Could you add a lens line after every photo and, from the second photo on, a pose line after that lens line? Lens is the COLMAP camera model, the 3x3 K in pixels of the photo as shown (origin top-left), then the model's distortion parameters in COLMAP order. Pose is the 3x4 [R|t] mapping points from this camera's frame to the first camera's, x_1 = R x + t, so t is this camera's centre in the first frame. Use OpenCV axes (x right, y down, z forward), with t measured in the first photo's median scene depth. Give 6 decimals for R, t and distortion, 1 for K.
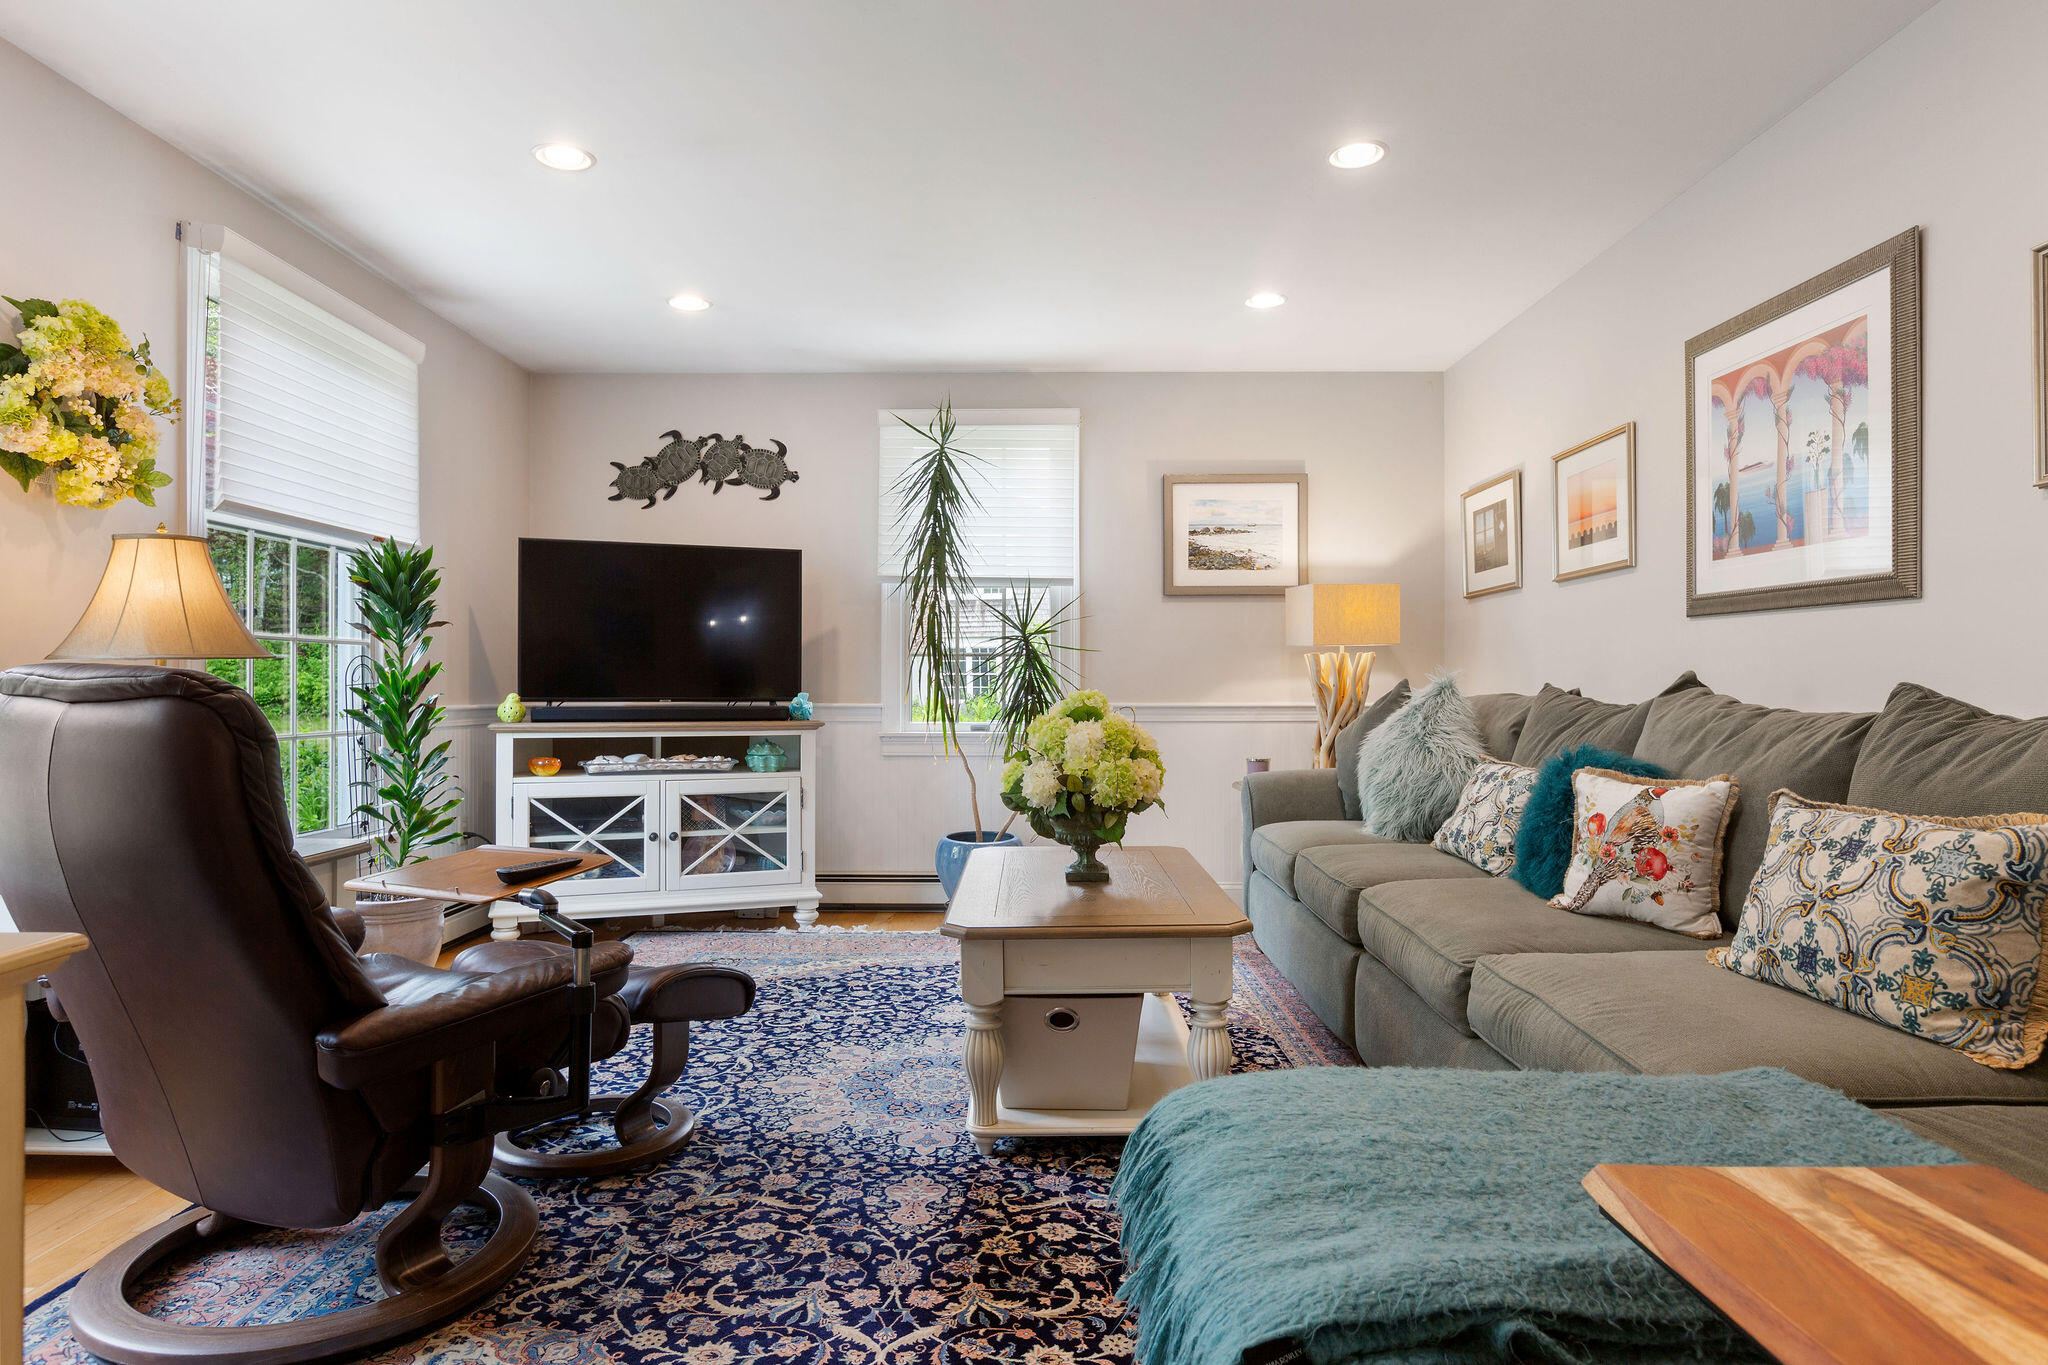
lens RADIAL K [[1218.7, 0, 1024.0], [0, 1218.7, 682.5], [0, 0, 1]] dist [-0.004370, -0.001784]
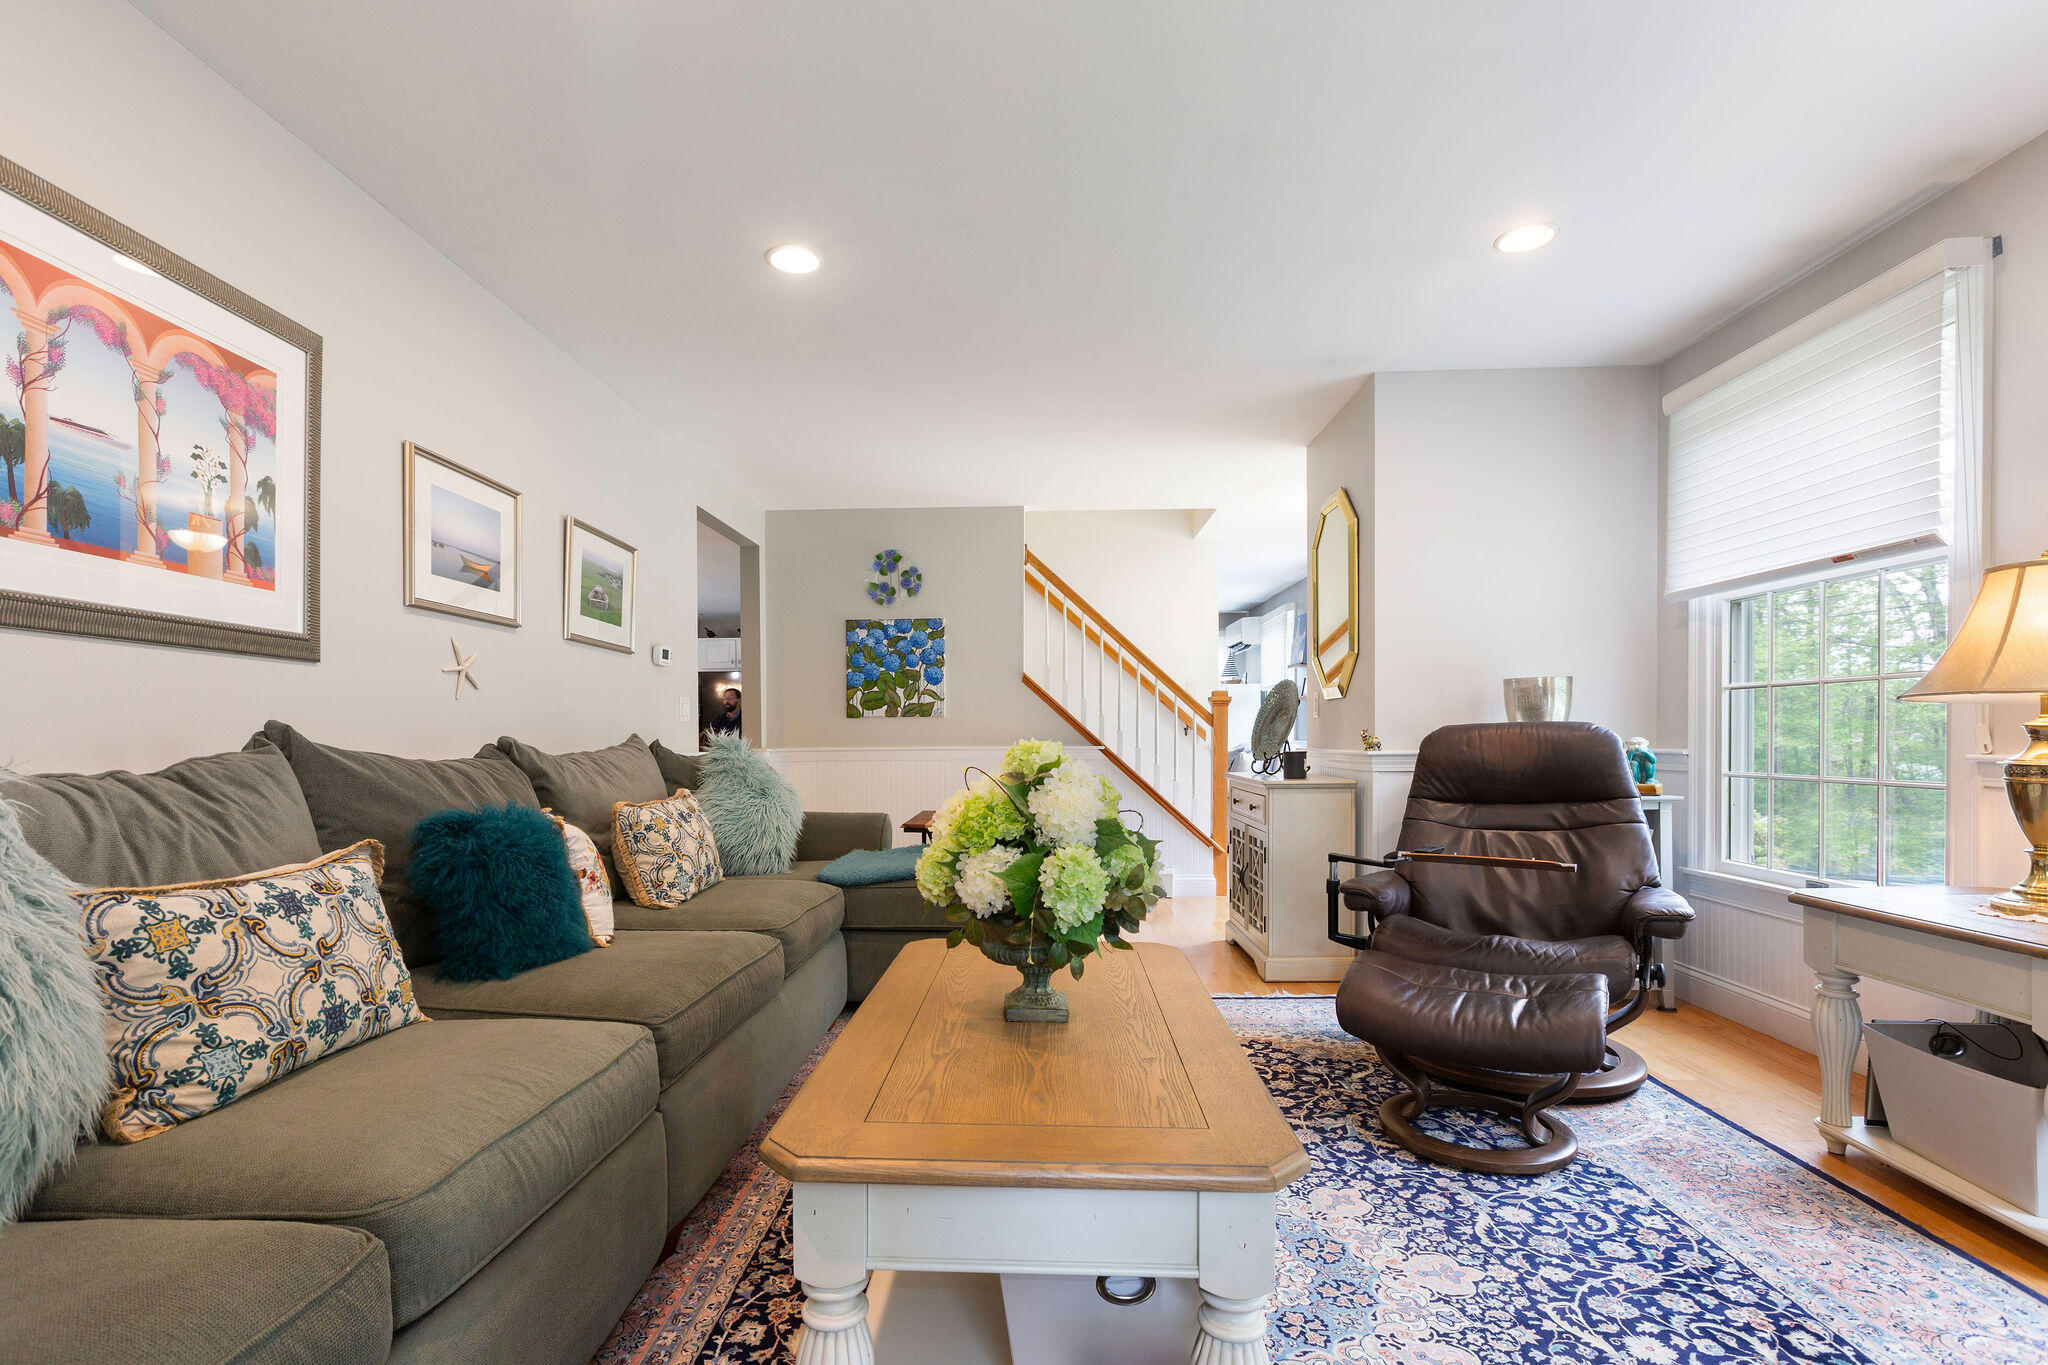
lens RADIAL K [[931.6, 0, 1018.0], [0, 931.6, 734.8], [0, 0, 1]] dist [-0.000121, 0.000006]
pose [[-0.999610, 0.006636, 0.027124, 0.045138], [0.006589, 0.999977, -0.001848, 0.003926], [-0.027135, -0.001668, -0.999630, 1.480894]]
